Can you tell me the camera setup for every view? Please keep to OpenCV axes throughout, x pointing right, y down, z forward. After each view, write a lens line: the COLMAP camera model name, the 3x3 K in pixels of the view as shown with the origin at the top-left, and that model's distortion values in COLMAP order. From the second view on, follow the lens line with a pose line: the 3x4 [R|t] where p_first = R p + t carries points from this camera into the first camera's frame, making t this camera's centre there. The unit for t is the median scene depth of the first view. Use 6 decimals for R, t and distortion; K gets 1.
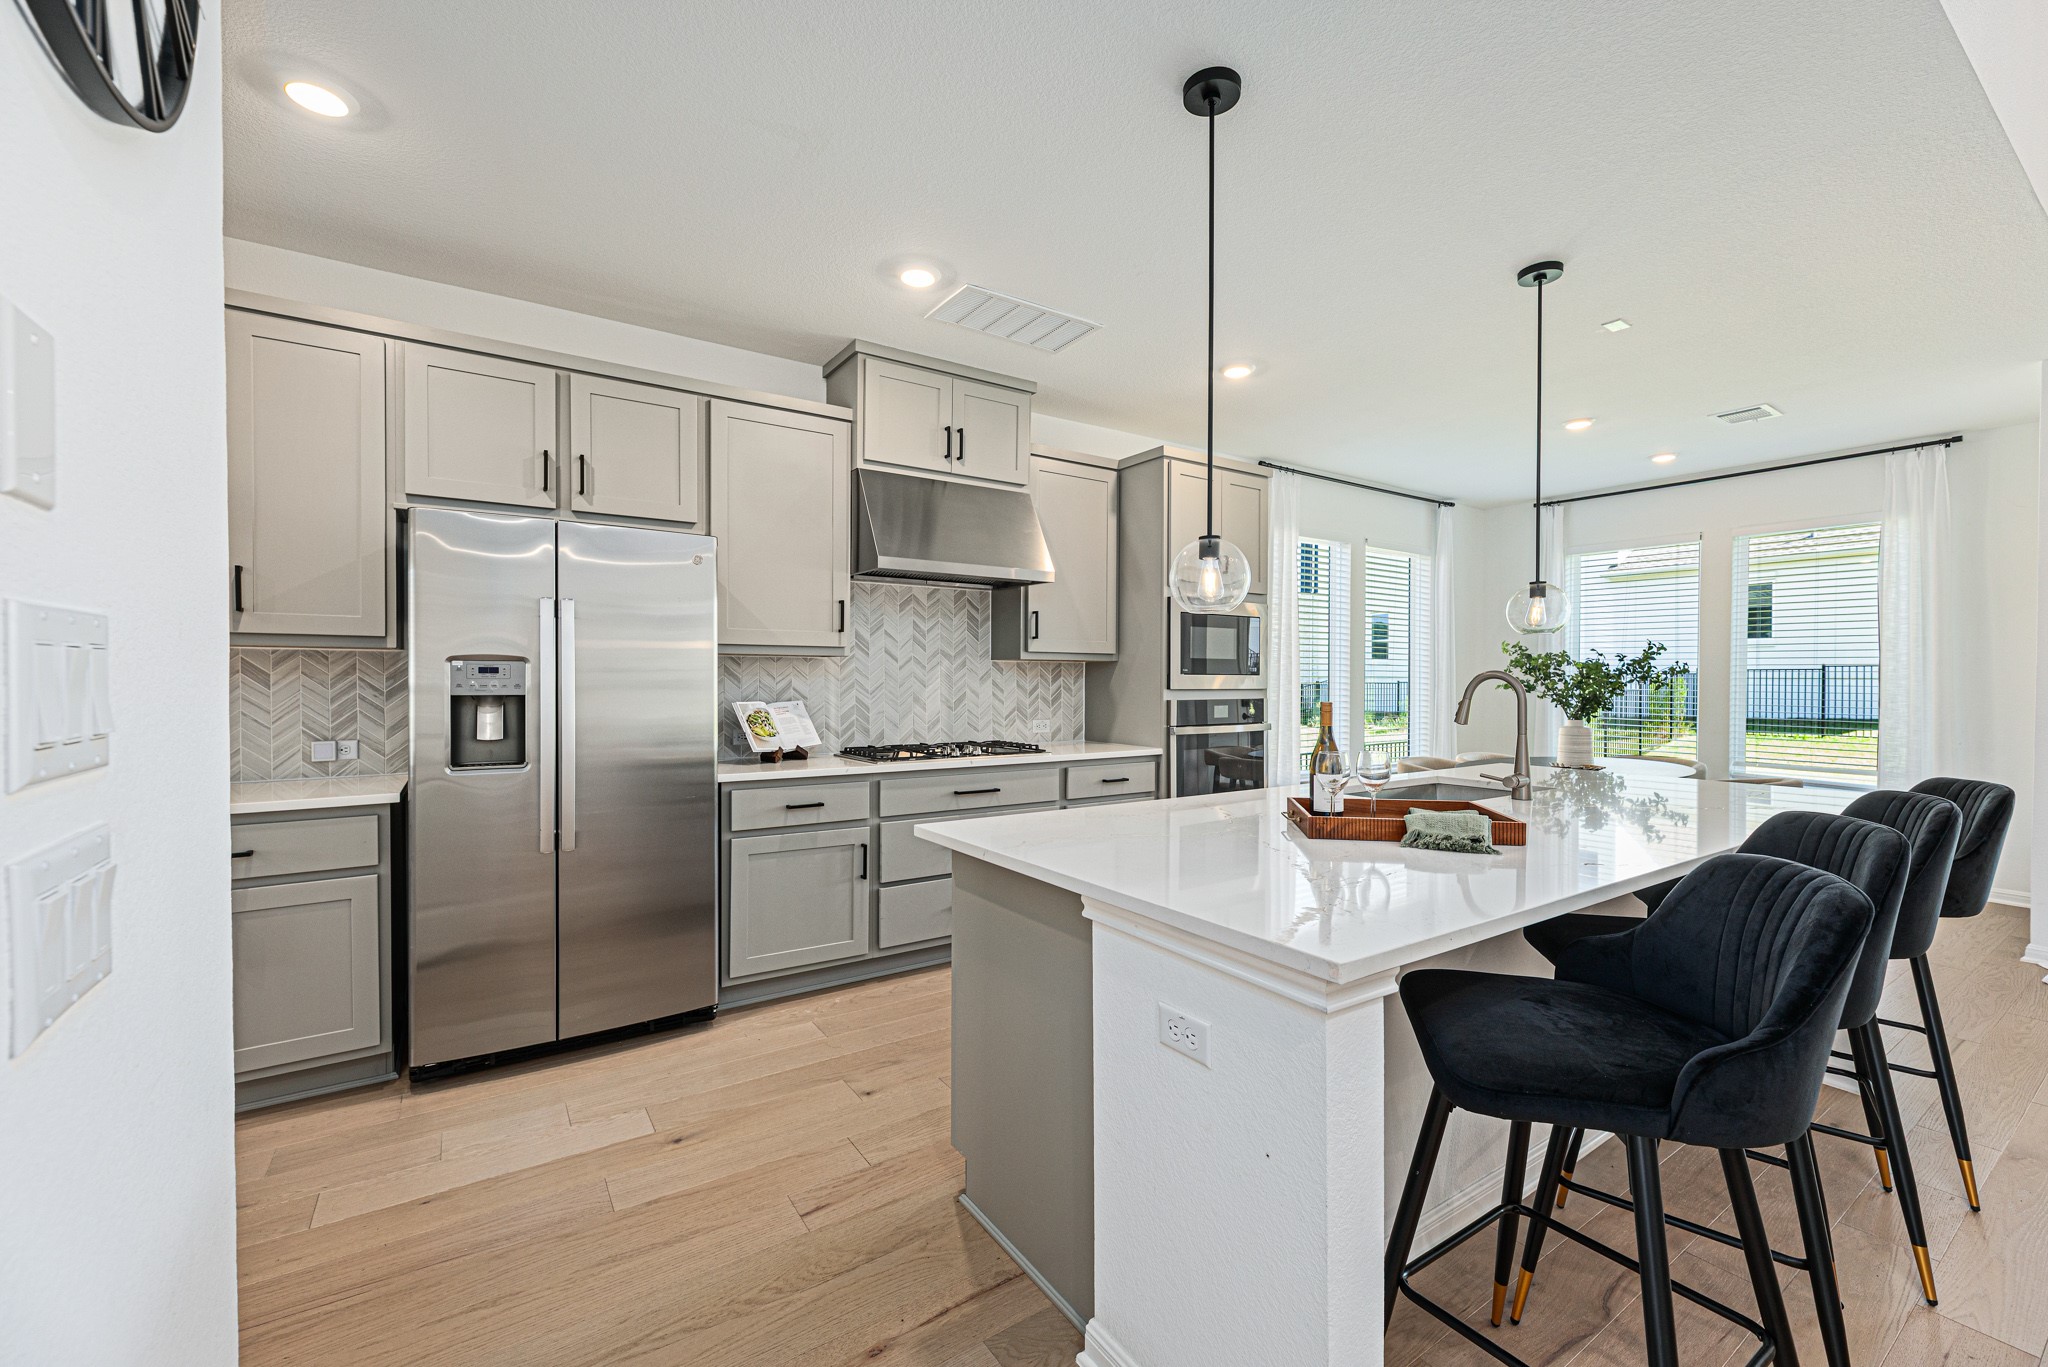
lens RADIAL K [[831.9, 0, 1018.6], [0, 831.9, 689.7], [0, 0, 1]] dist [-0.000911, -0.000017]
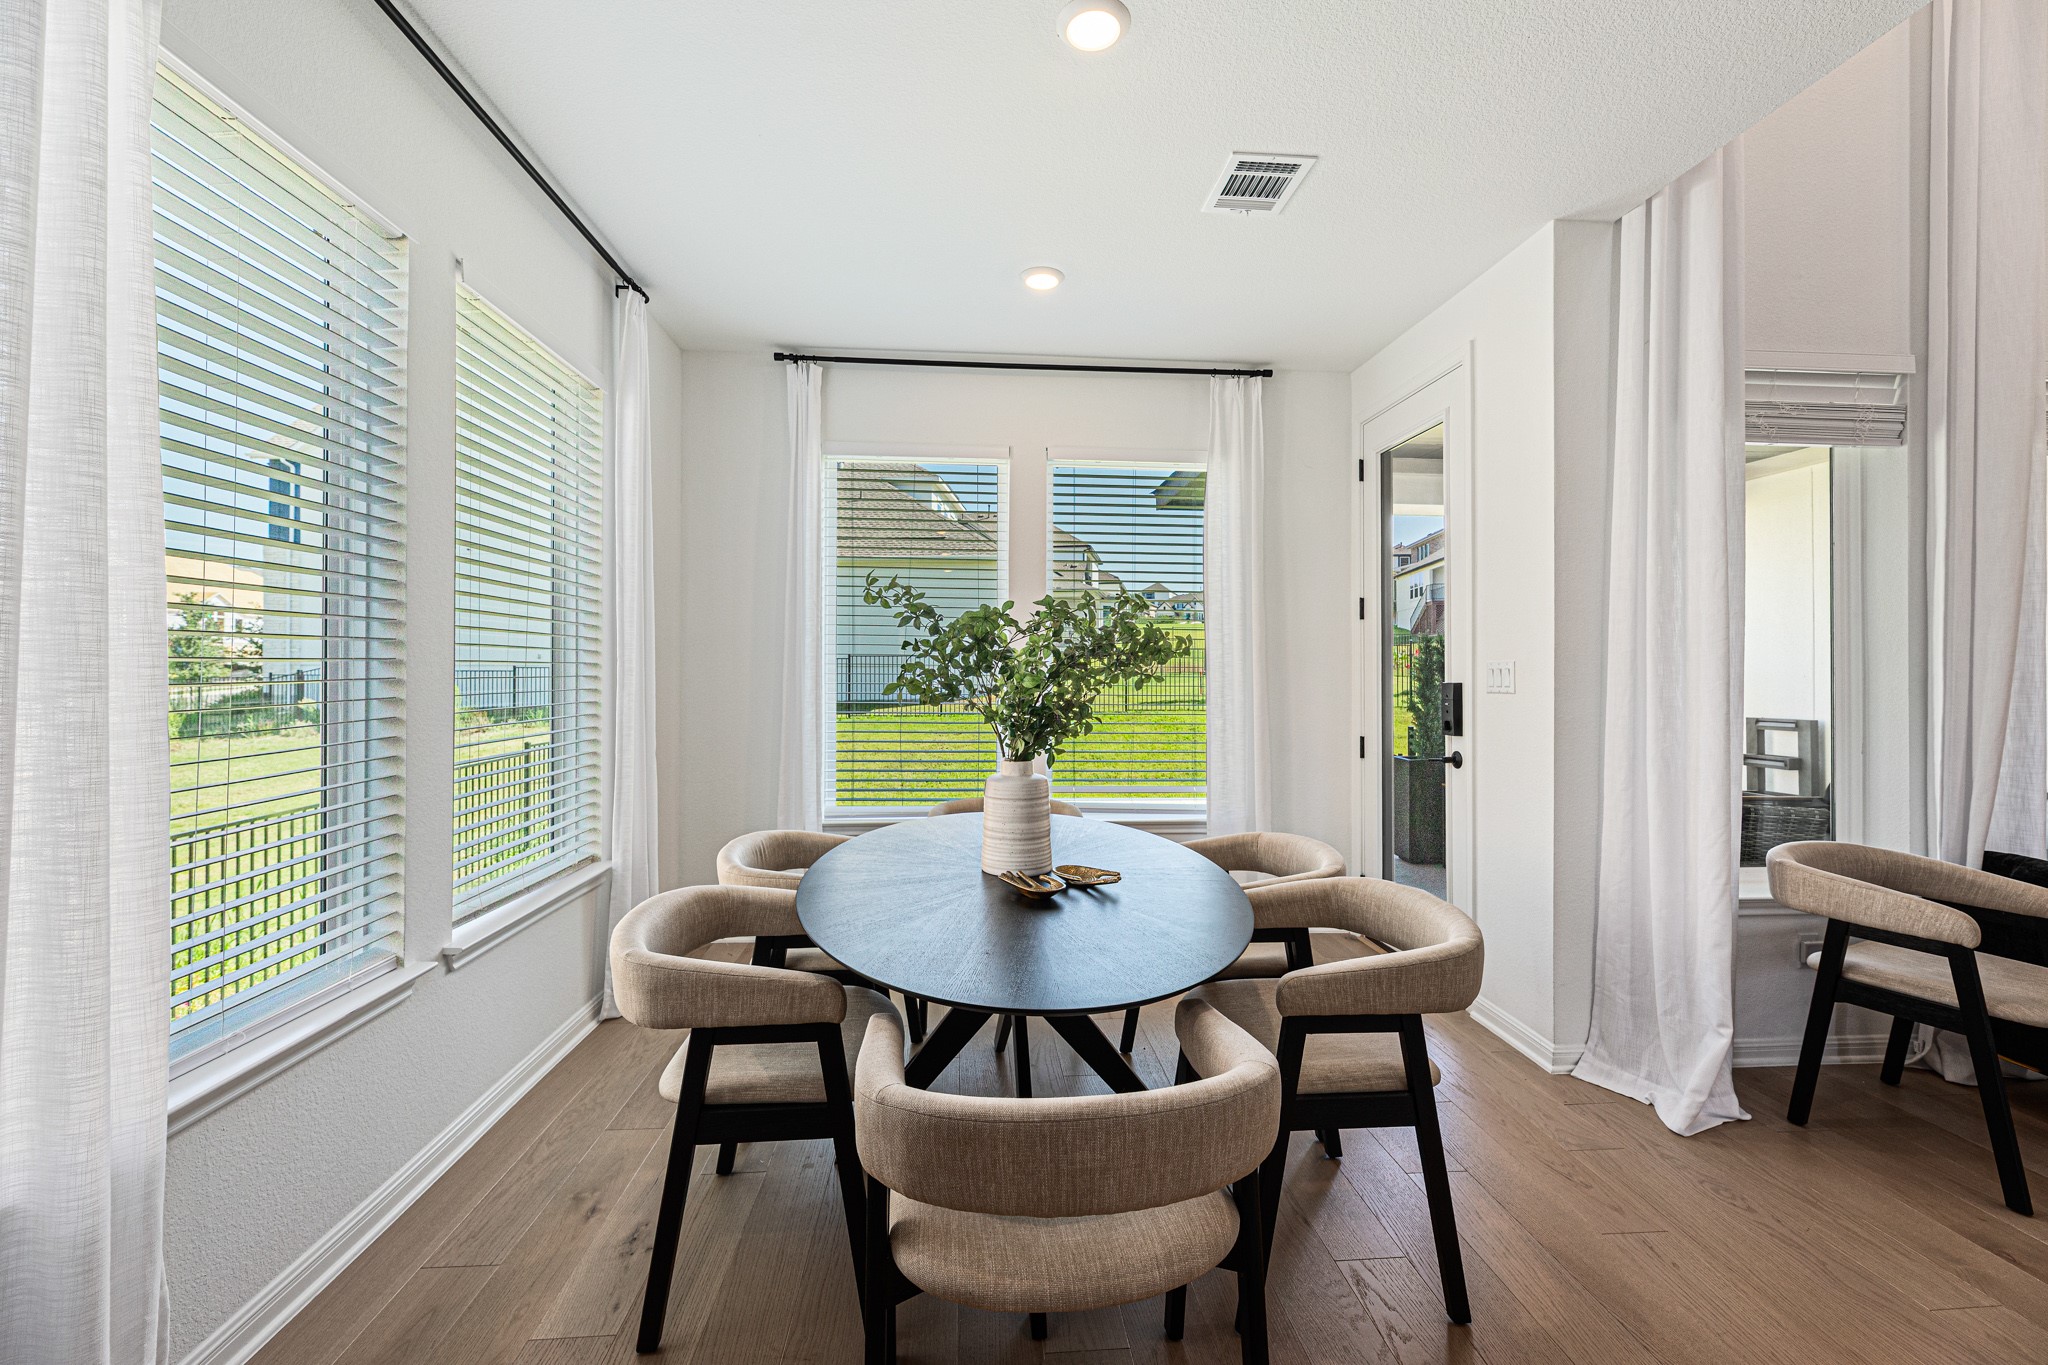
lens RADIAL K [[823.5, 0, 1027.3], [0, 823.5, 665.4], [0, 0, 1]] dist [0.000135, 0.000006]
pose [[0.491436, -0.000054, 0.870914, 0.374772], [0.011923, 0.999907, -0.006665, -0.013597], [-0.870832, 0.013659, 0.491390, 0.991575]]
